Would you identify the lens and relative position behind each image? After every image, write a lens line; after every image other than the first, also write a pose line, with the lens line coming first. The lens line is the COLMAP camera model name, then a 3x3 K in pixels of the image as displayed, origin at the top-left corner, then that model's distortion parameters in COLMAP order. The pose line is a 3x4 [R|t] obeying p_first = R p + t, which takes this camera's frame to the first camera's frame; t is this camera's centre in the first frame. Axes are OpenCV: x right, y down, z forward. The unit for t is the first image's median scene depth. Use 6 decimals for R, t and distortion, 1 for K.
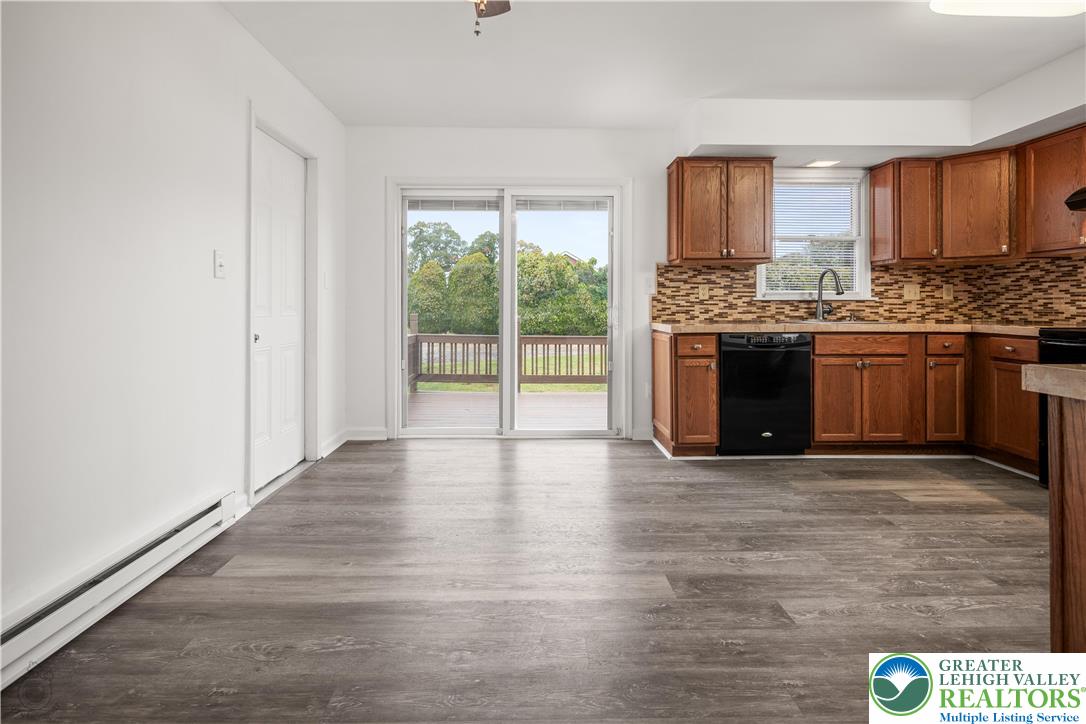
lens RADIAL K [[528.6, 0, 540.7], [0, 528.6, 304.8], [0, 0, 1]] dist [0.000687, -0.000236]
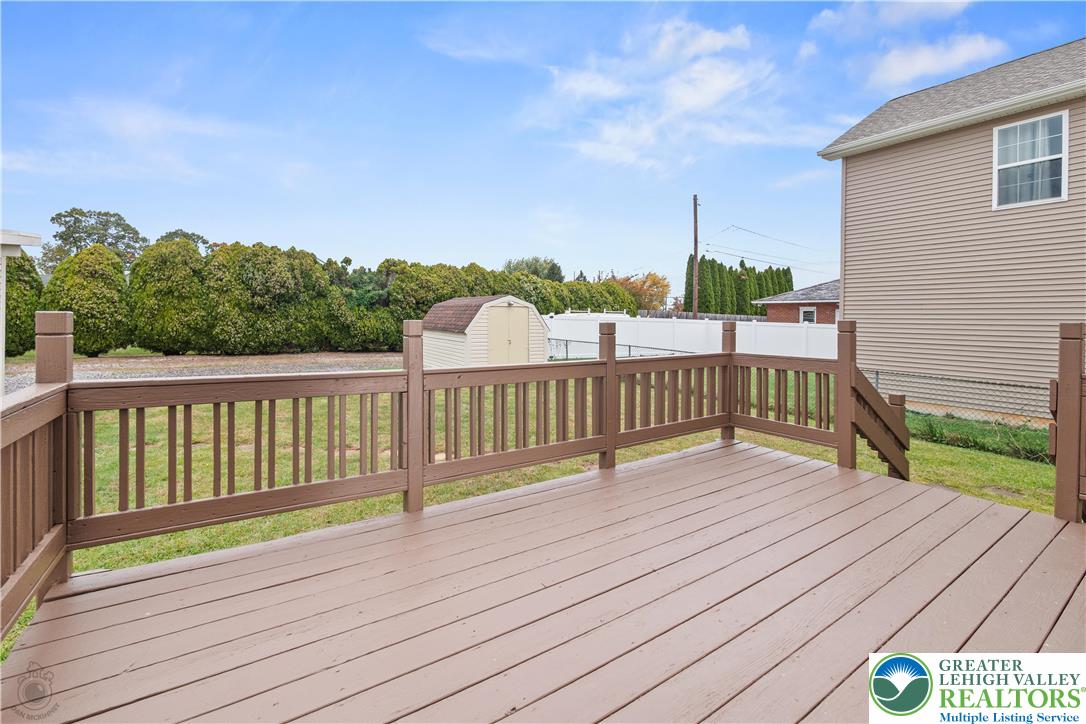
lens RADIAL K [[465.4, 0, 536.6], [0, 465.4, 318.6], [0, 0, 1]] dist [-0.002255, -0.000317]
pose [[0.847707, 0.004741, 0.530443, -0.281552], [-0.009404, 0.999937, 0.006092, 0.030272], [-0.530381, -0.010153, 0.847699, 1.197225]]
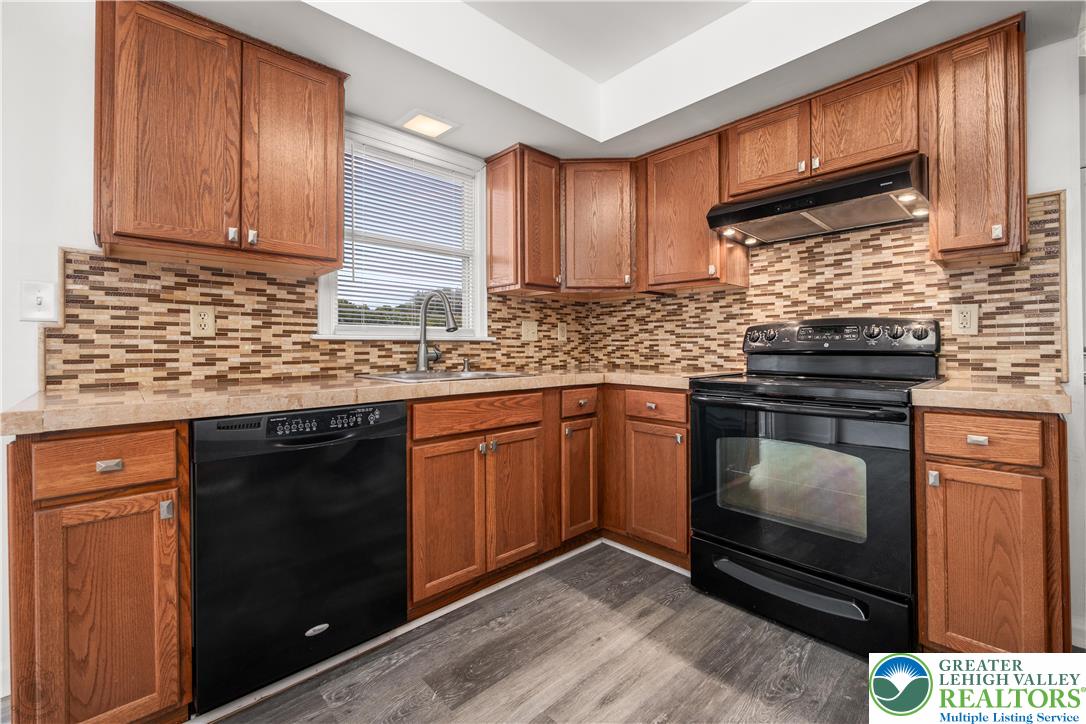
lens RADIAL K [[460.4, 0, 540.9], [0, 460.4, 344.4], [0, 0, 1]] dist [-0.002393, -0.000454]
pose [[0.743956, 0.002518, 0.668224, 0.260822], [0.000994, 0.999988, -0.004875, -0.000768], [-0.668228, 0.004291, 0.743944, 0.488332]]
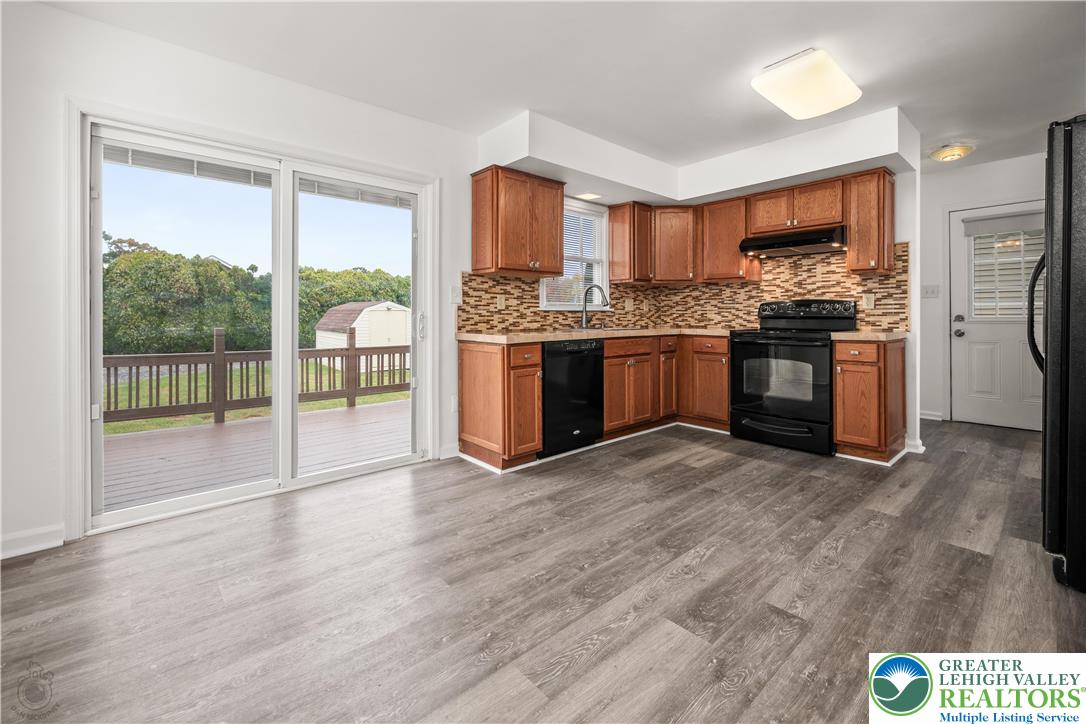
lens RADIAL K [[456.1, 0, 542.3], [0, 456.1, 317.8], [0, 0, 1]] dist [-0.004259, -0.000251]
pose [[0.764285, -0.004311, 0.644864, -0.206182], [-0.000752, 0.999971, 0.007576, -0.000437], [-0.644878, -0.006275, 0.764260, 0.273298]]
